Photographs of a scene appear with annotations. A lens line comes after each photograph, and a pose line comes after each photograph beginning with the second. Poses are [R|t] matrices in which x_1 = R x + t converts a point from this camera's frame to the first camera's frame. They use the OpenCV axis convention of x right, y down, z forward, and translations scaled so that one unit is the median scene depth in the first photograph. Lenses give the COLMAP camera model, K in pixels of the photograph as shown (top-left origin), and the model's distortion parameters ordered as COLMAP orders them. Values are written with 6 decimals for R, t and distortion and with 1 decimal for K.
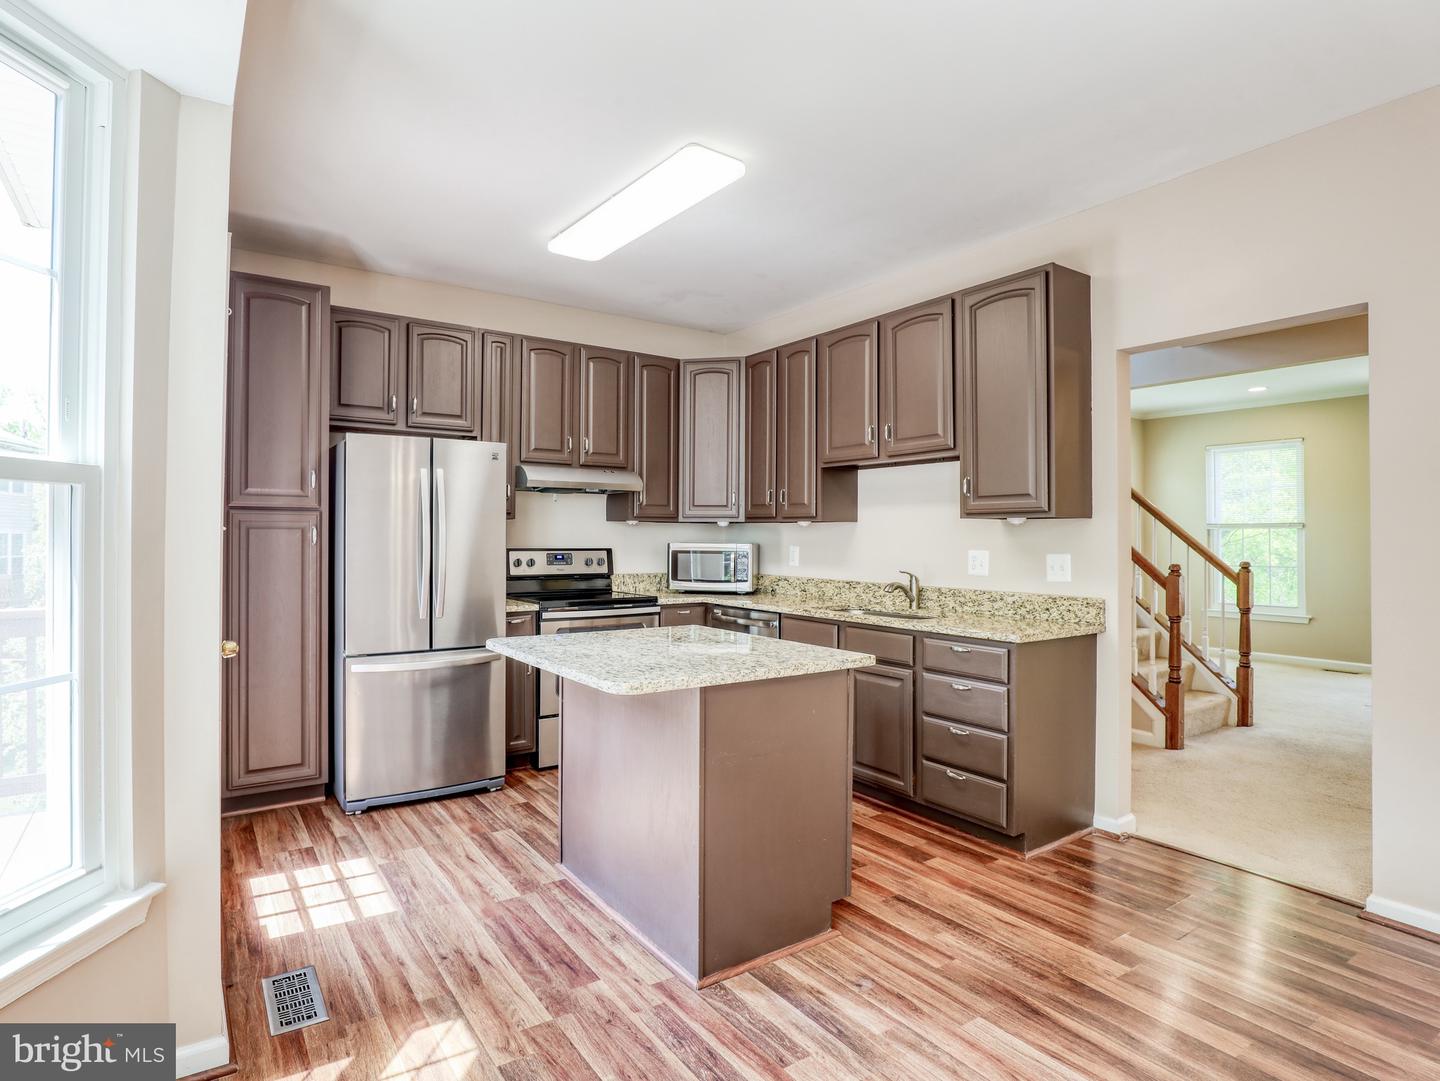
lens RADIAL K [[758.6, 0, 662.0], [0, 758.6, 533.3], [0, 0, 1]] dist [-0.029969, 0.005416]
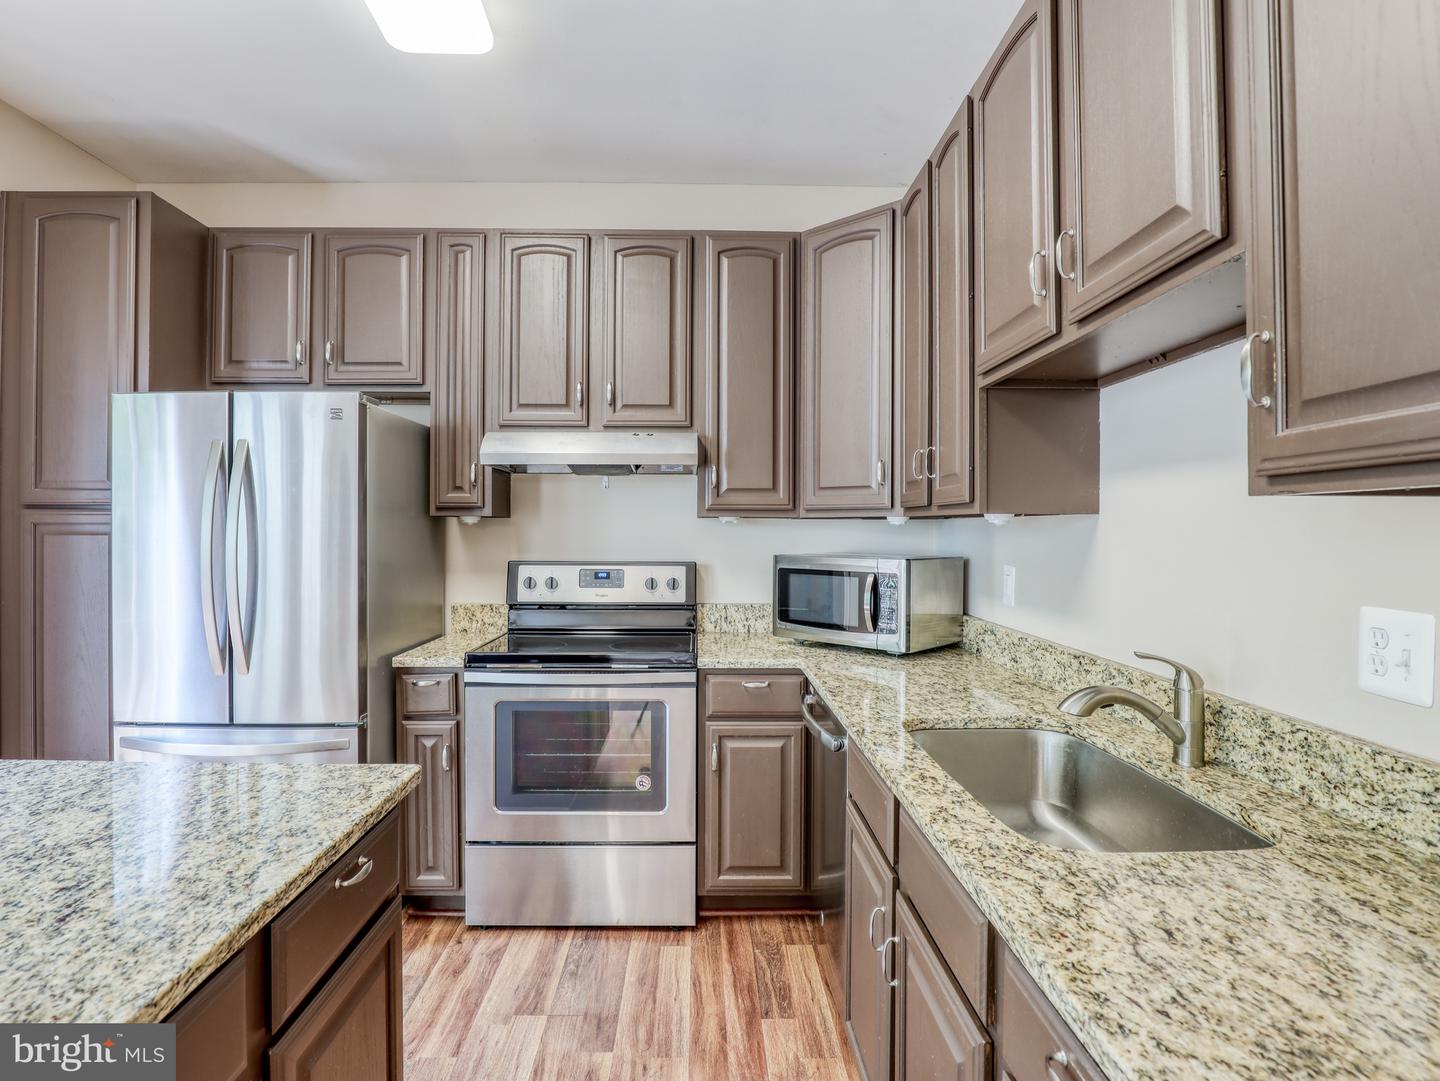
lens RADIAL K [[758.6, 0, 716.3], [0, 758.6, 532.4], [0, 0, 1]] dist [-0.029969, 0.005416]
pose [[0.853670, -0.000580, -0.520814, 0.371032], [0.002013, 0.999996, 0.002186, -0.007761], [0.520810, -0.002914, 0.853668, 0.675104]]
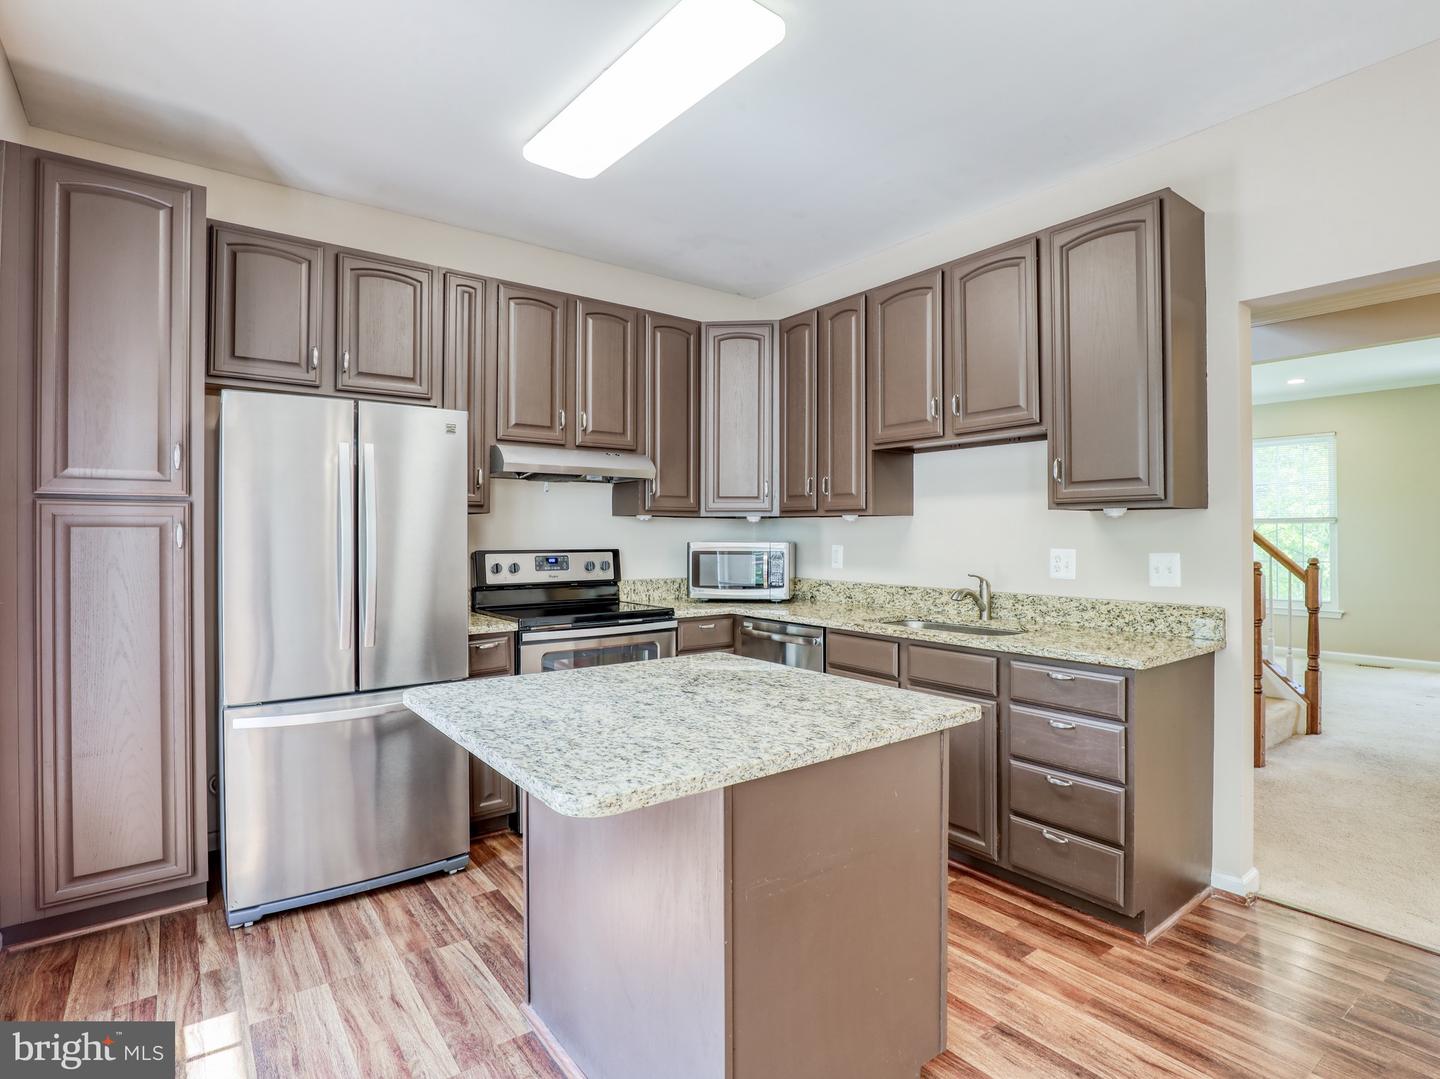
lens RADIAL K [[758.6, 0, 783.2], [0, 758.6, 528.3], [0, 0, 1]] dist [-0.029969, 0.005416]
pose [[0.992432, -0.005126, 0.122690, 0.013802], [0.005603, 0.999978, -0.003540, 0.001538], [-0.122670, 0.004201, 0.992439, 0.229066]]
